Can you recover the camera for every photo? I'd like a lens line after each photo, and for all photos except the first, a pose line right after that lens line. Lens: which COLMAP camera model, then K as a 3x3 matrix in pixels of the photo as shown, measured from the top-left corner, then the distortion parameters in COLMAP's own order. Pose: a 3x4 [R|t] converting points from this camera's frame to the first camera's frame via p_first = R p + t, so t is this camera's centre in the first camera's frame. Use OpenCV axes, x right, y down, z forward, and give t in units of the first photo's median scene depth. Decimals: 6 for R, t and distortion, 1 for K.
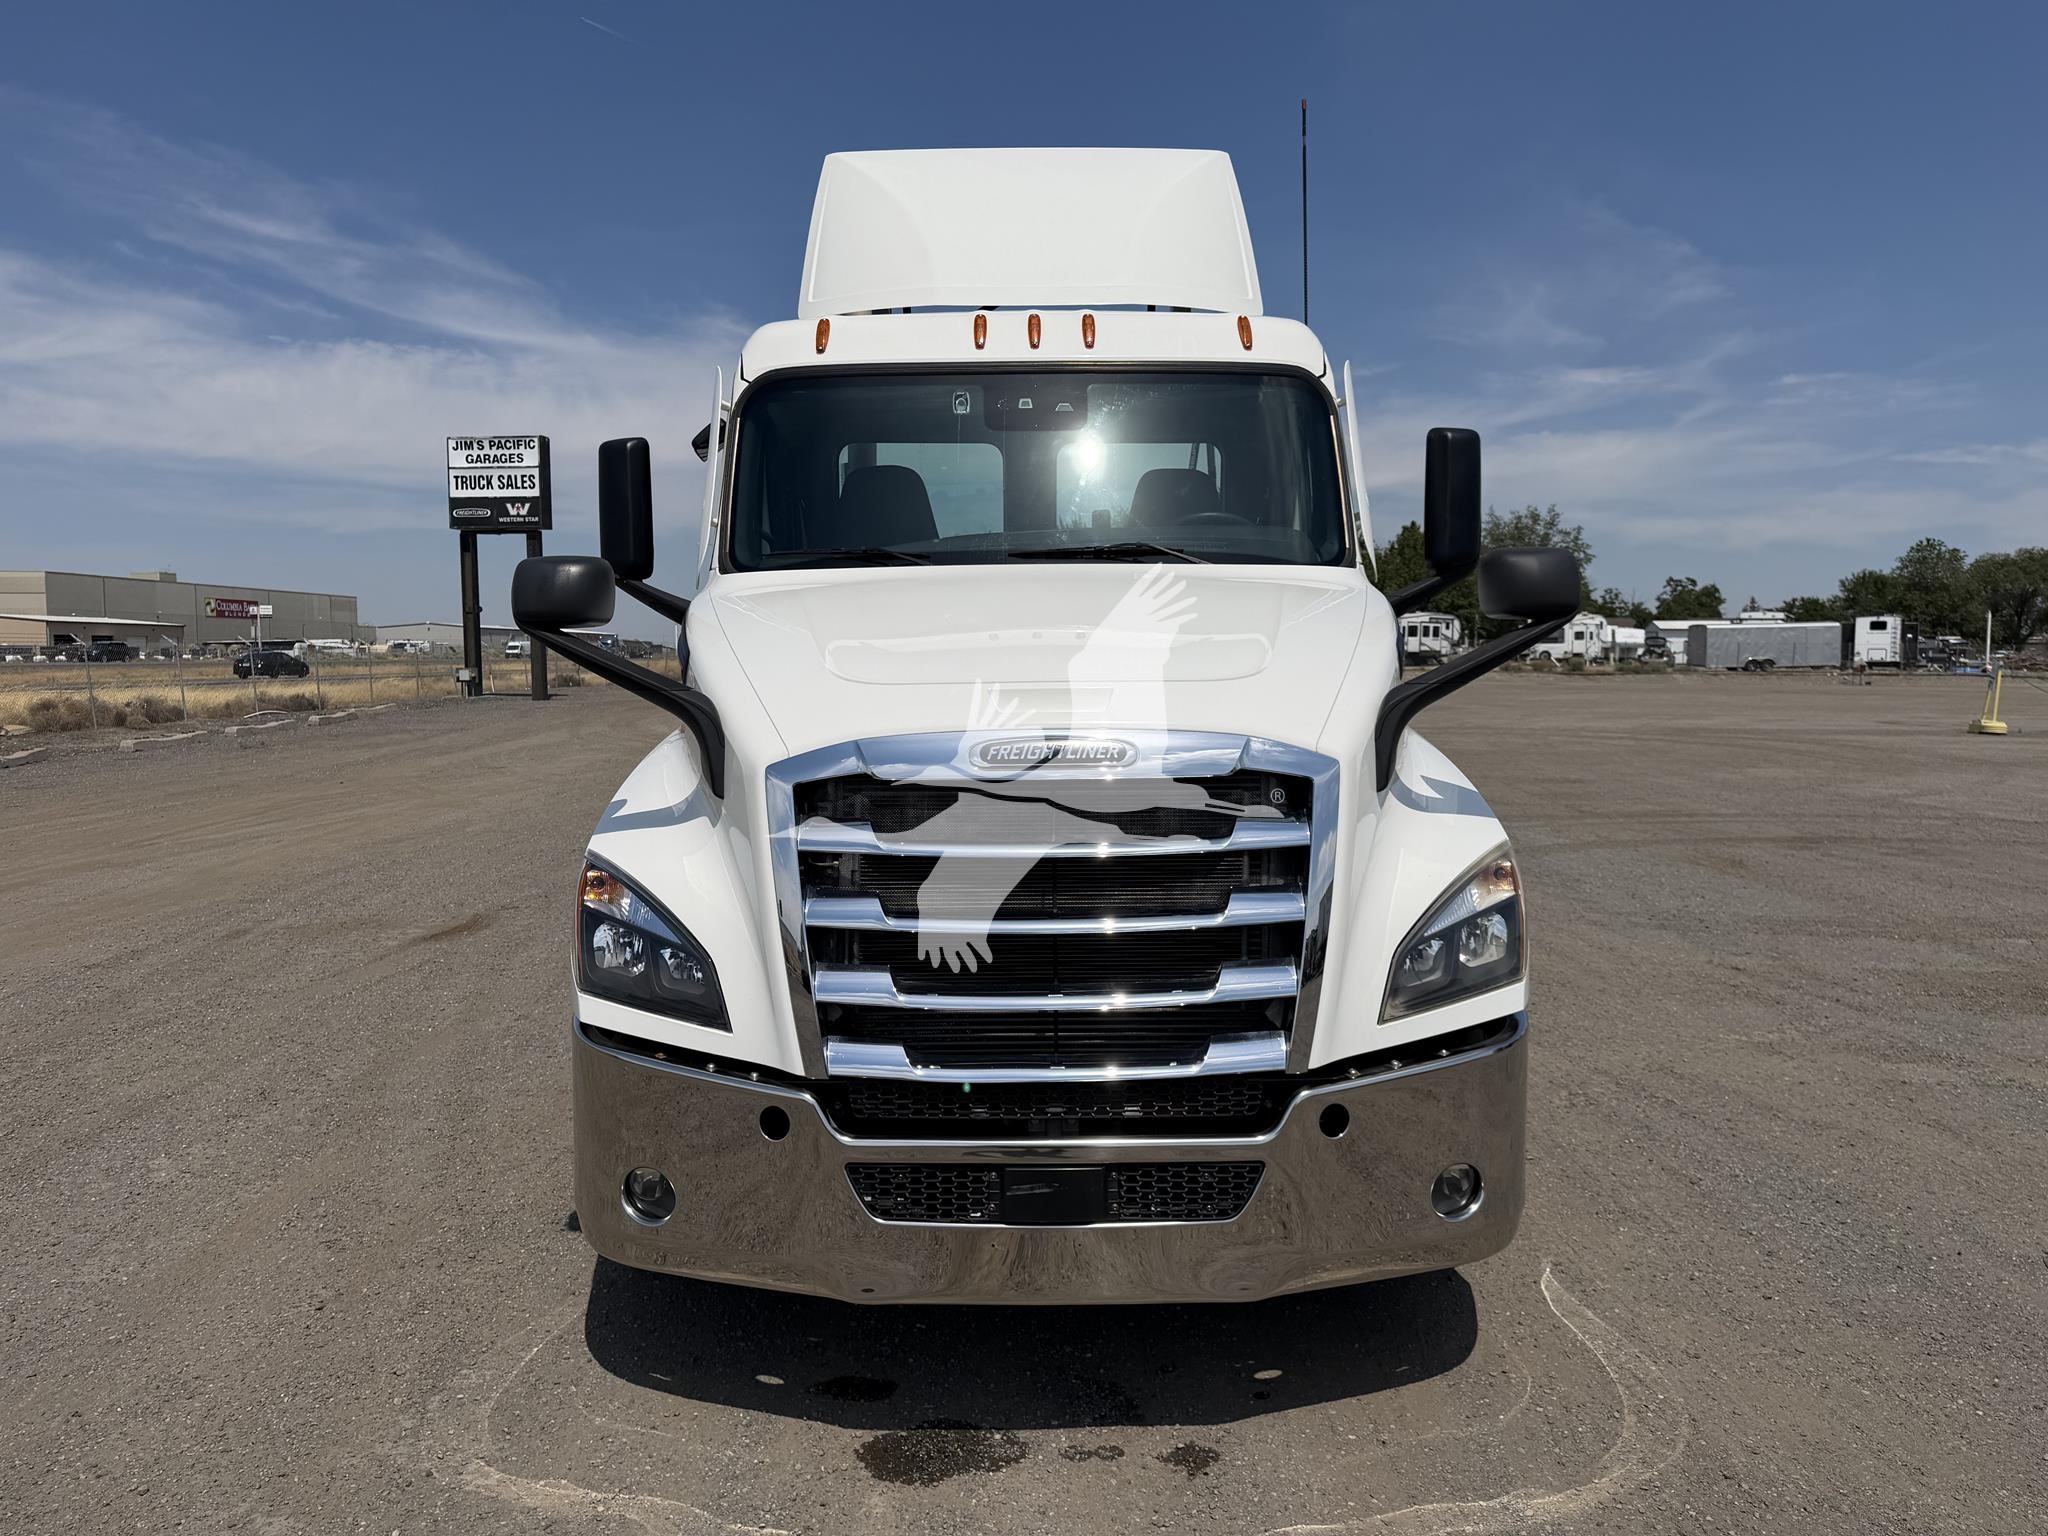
lens RADIAL K [[1468.4, 0, 1037.7], [0, 1468.4, 784.5], [0, 0, 1]] dist [0.045098, -0.052942]
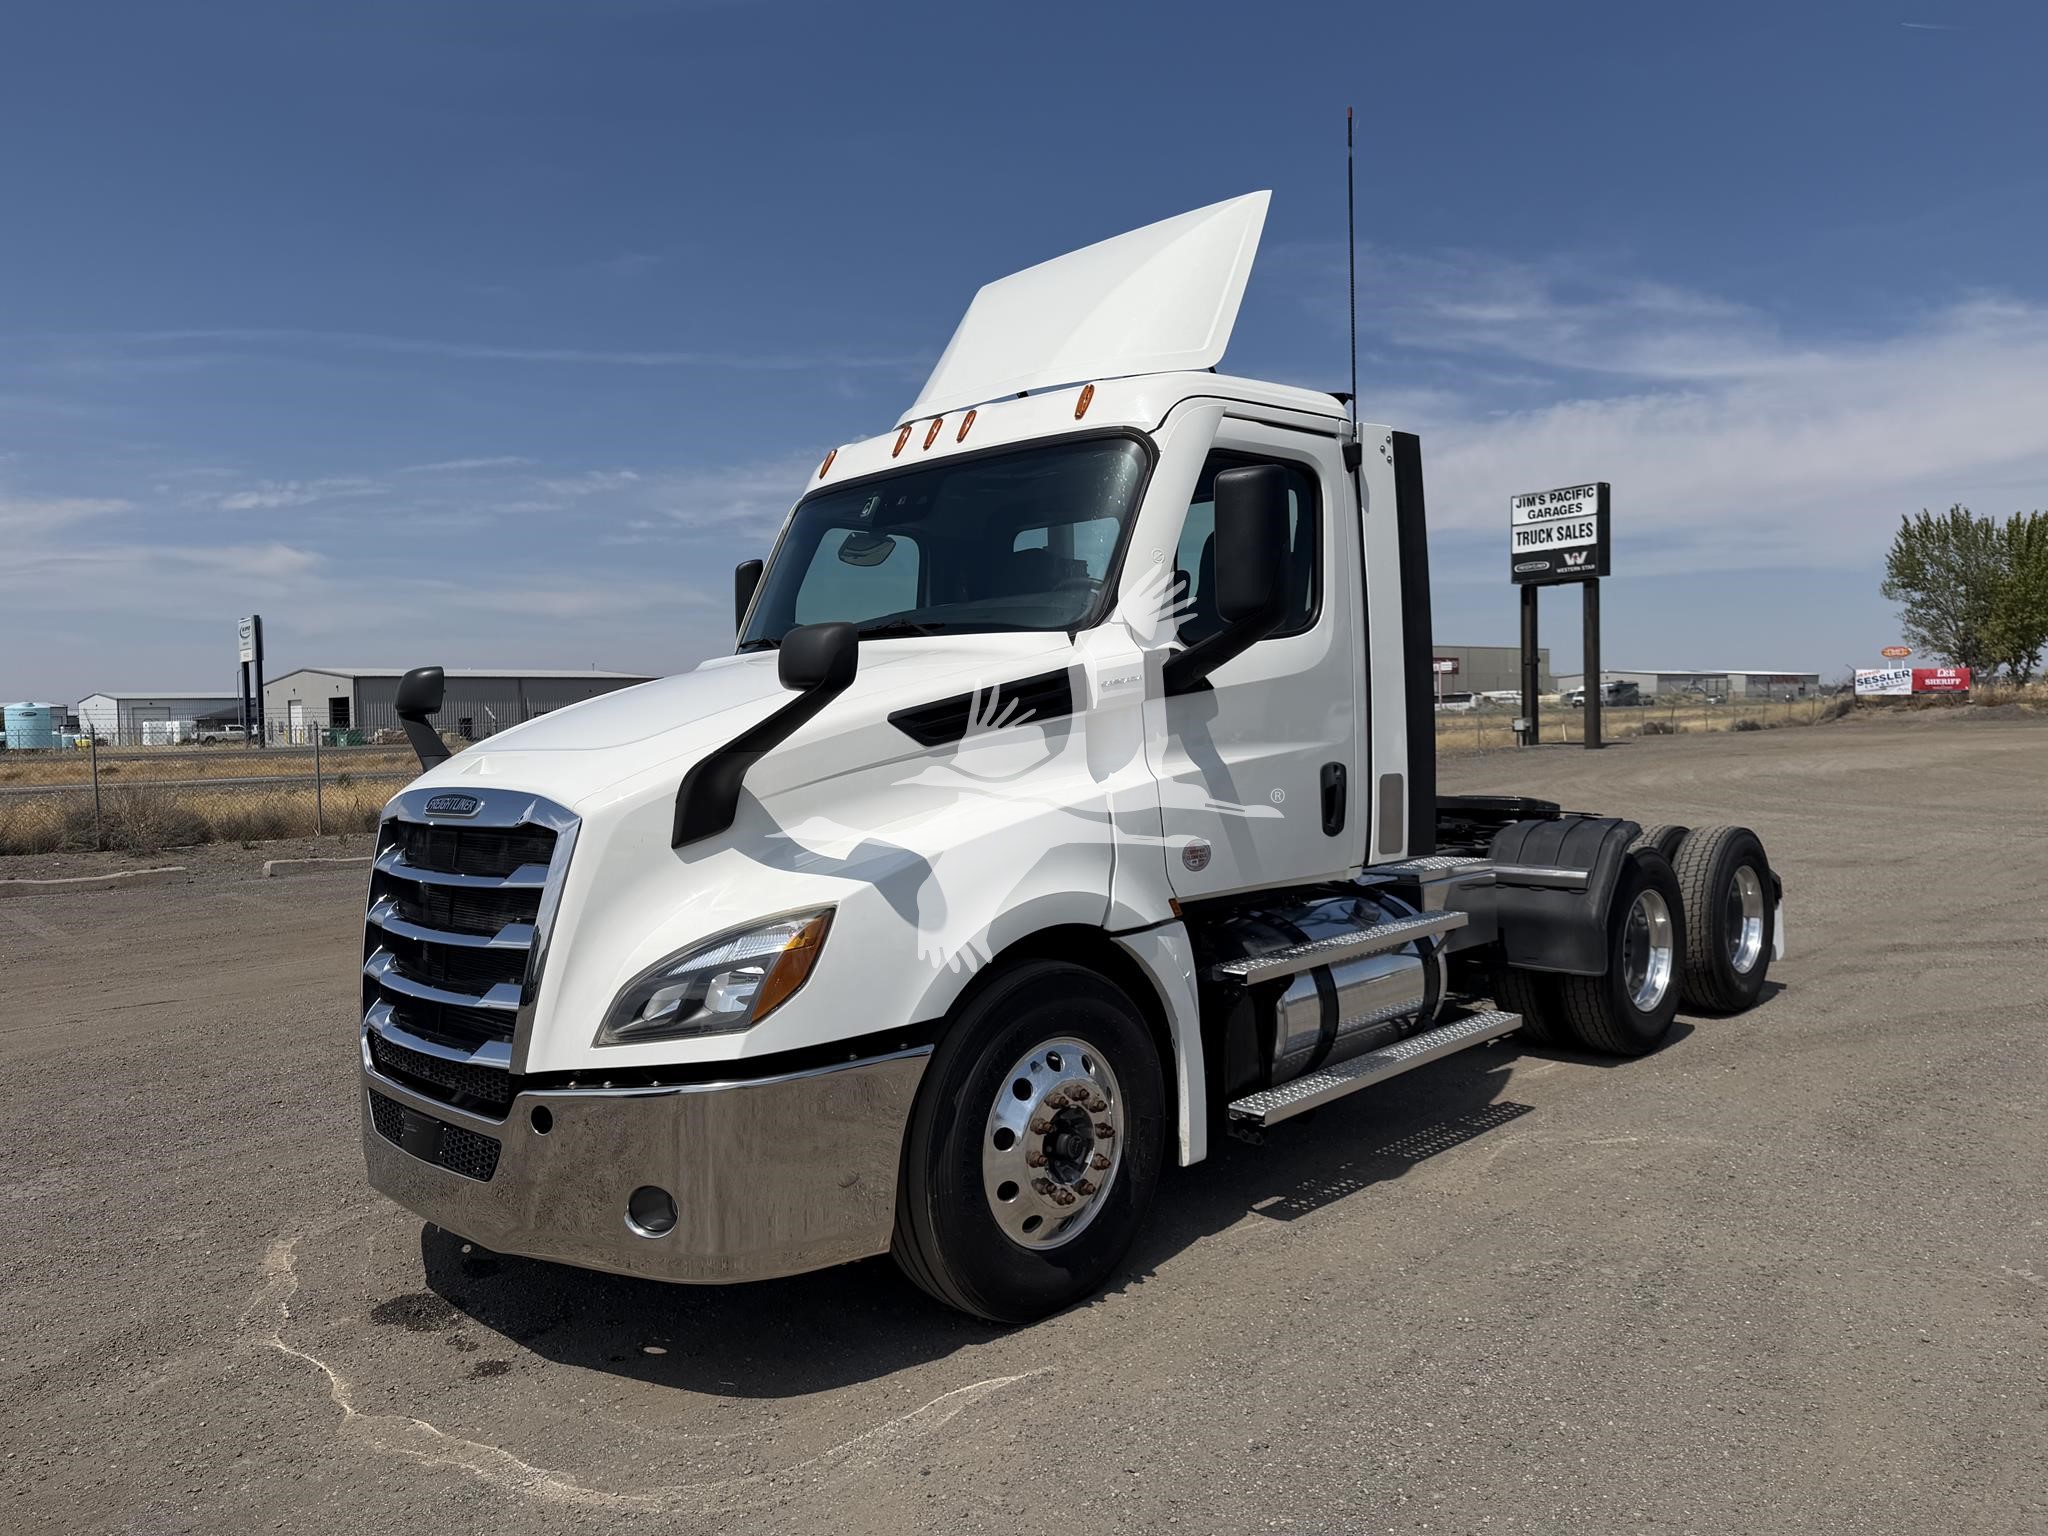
lens RADIAL K [[1468.4, 0, 1003.9], [0, 1468.4, 772.4], [0, 0, 1]] dist [0.045098, -0.052942]
pose [[0.695050, 0.012431, -0.718854, 0.098453], [-0.040829, 0.998919, -0.022202, -0.004395], [0.717801, 0.044782, 0.694807, 0.036574]]
